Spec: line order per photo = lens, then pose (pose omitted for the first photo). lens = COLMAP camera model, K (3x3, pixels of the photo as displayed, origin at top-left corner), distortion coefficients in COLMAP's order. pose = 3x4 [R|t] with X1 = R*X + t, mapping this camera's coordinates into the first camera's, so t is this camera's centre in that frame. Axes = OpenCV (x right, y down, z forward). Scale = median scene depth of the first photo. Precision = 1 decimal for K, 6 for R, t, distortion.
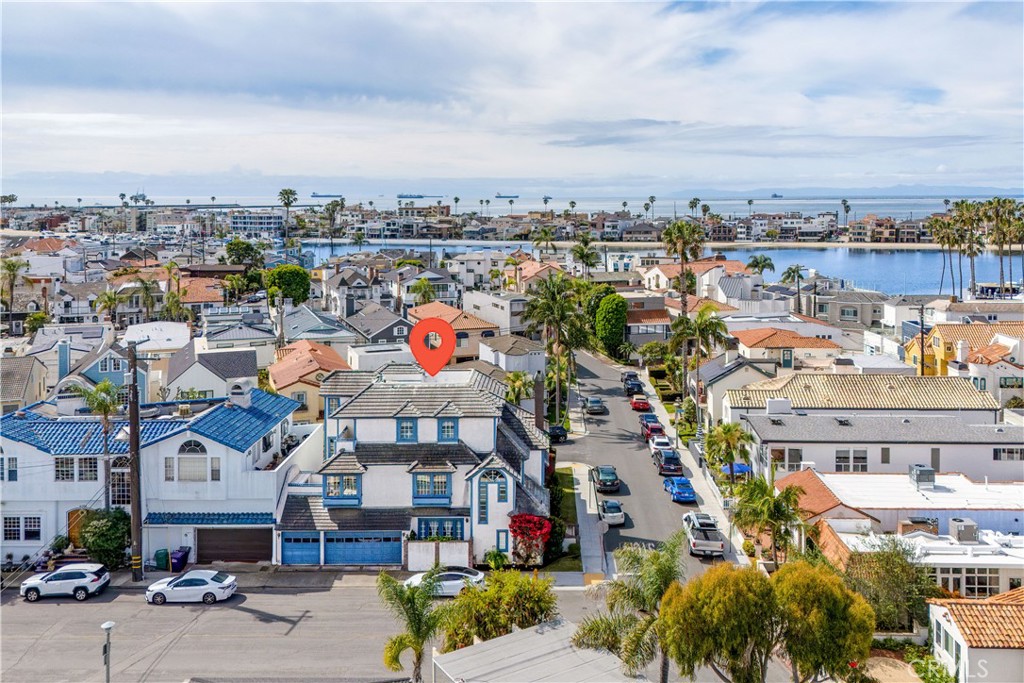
lens RADIAL K [[958.1, 0, 512.0], [0, 958.1, 341.5], [0, 0, 1]] dist [0.075484, 0.000143]
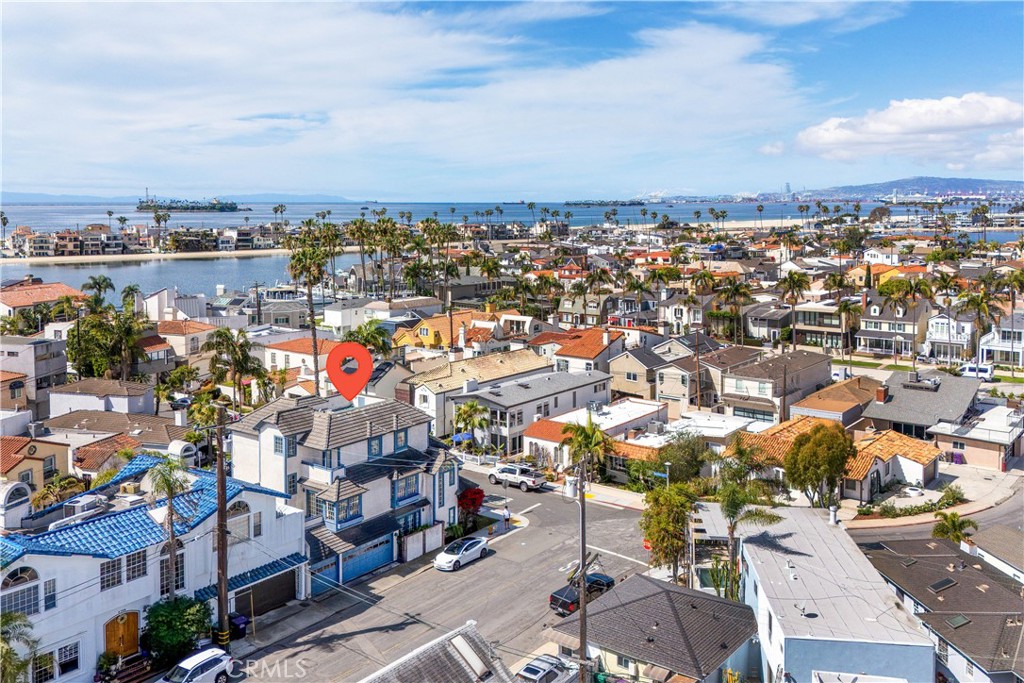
lens RADIAL K [[958.1, 0, 512.0], [0, 958.1, 341.5], [0, 0, 1]] dist [0.075484, 0.000143]
pose [[0.586373, -0.121648, 0.800855, -0.817856], [0.126466, 0.990284, 0.057826, -0.068218], [-0.800108, 0.067373, 0.596060, 0.173171]]
